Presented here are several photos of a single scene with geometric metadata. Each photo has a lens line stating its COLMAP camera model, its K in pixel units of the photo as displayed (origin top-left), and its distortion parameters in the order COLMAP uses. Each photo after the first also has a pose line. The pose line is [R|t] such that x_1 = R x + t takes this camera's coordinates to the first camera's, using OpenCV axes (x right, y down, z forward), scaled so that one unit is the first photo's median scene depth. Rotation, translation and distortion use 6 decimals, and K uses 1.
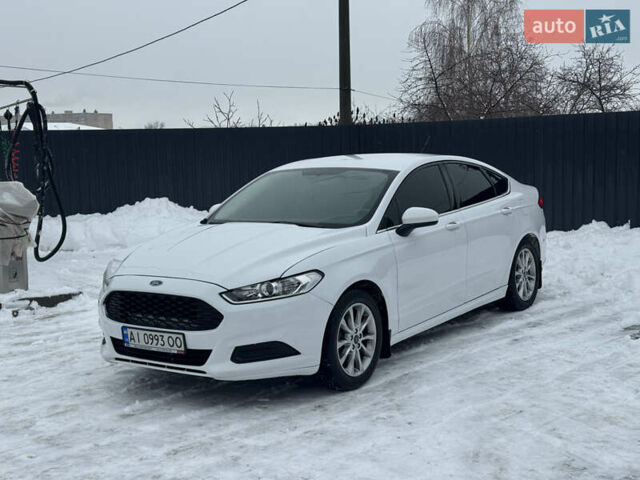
lens RADIAL K [[872.9, 0, 326.9], [0, 872.9, 233.4], [0, 0, 1]] dist [0.111478, 0.000000]
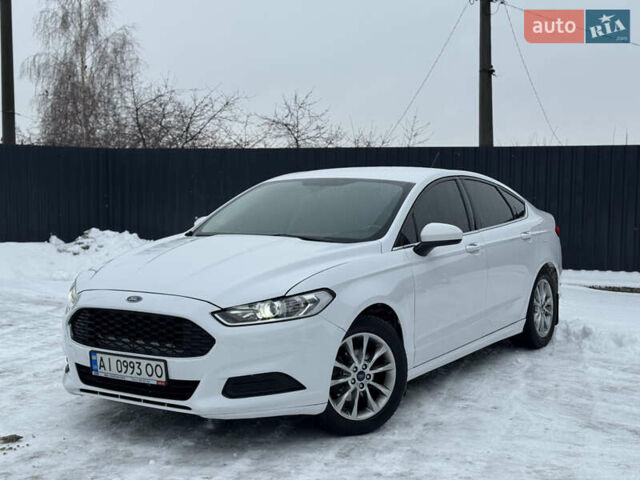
lens RADIAL K [[872.9, 0, 324.8], [0, 872.9, 241.1], [0, 0, 1]] dist [0.111478, 0.000000]
pose [[0.999022, 0.029720, 0.032752, -0.041233], [-0.028468, 0.998870, -0.038046, 0.027160], [-0.033845, 0.037077, 0.998739, 0.154675]]
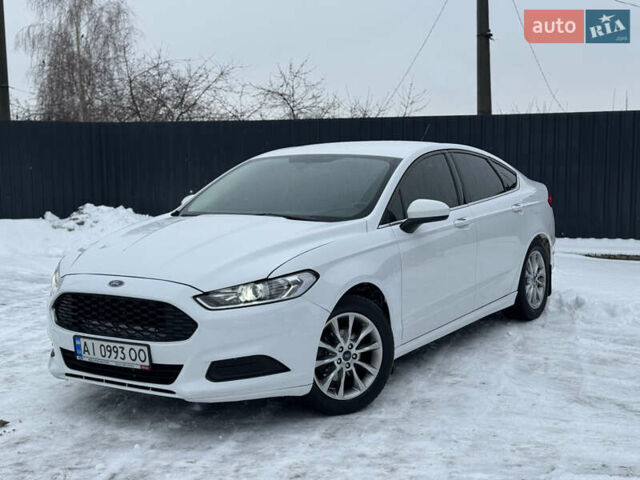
lens RADIAL K [[872.9, 0, 325.5], [0, 872.9, 240.8], [0, 0, 1]] dist [0.111478, 0.000000]
pose [[0.999484, 0.011510, 0.029979, -0.021958], [-0.011520, 0.999934, 0.000158, 0.013534], [-0.029975, -0.000504, 0.999551, 0.161001]]
